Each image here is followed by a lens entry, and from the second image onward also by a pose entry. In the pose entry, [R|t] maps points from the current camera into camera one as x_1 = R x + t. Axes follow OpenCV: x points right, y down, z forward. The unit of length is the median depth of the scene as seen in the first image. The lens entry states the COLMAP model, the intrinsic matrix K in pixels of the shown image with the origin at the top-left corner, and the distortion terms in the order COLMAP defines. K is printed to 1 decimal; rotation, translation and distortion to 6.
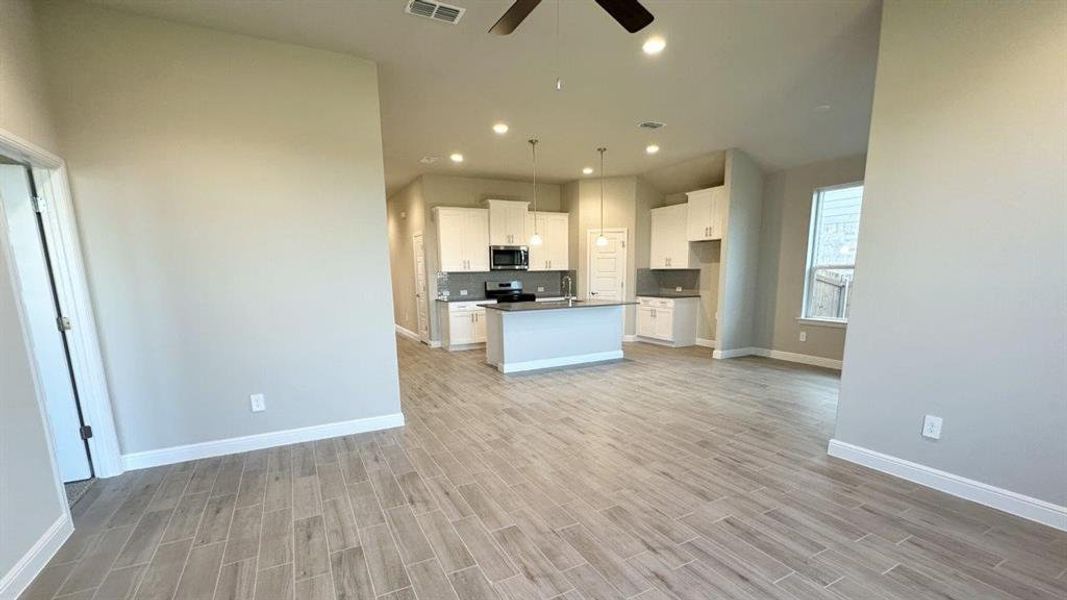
lens RADIAL K [[454.4, 0, 537.9], [0, 454.4, 307.3], [0, 0, 1]] dist [-0.000255, 0.000096]
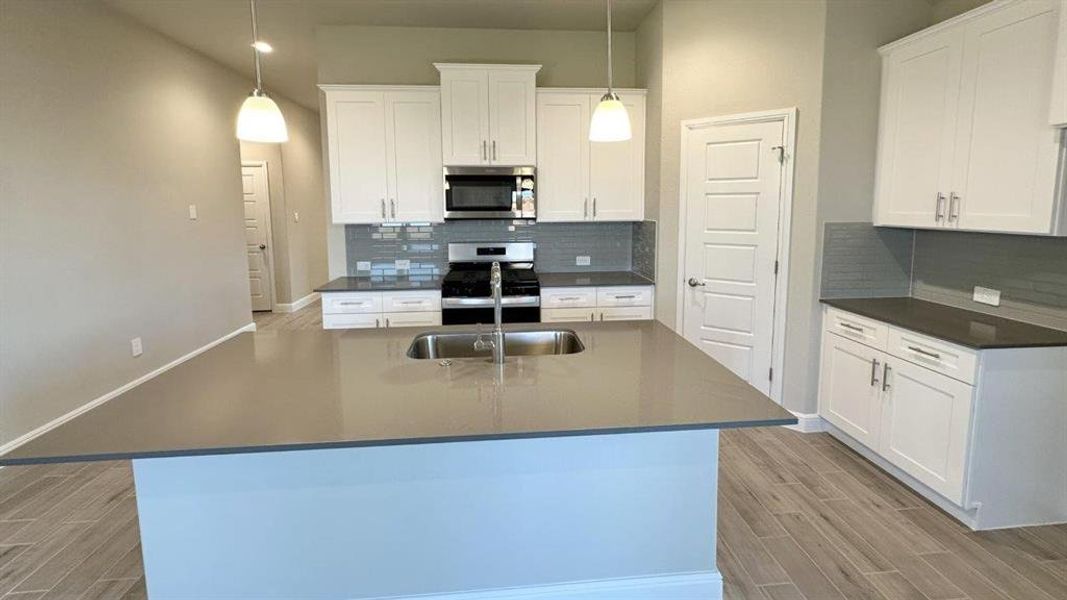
lens RADIAL K [[450.1, 0, 533.6], [0, 450.1, 230.5], [0, 0, 1]] dist [0.000459, 0.000146]
pose [[0.918769, 0.030616, -0.393608, 0.153426], [-0.035657, 0.999349, -0.005501, -0.072188], [0.393183, 0.019089, 0.919262, 0.616948]]
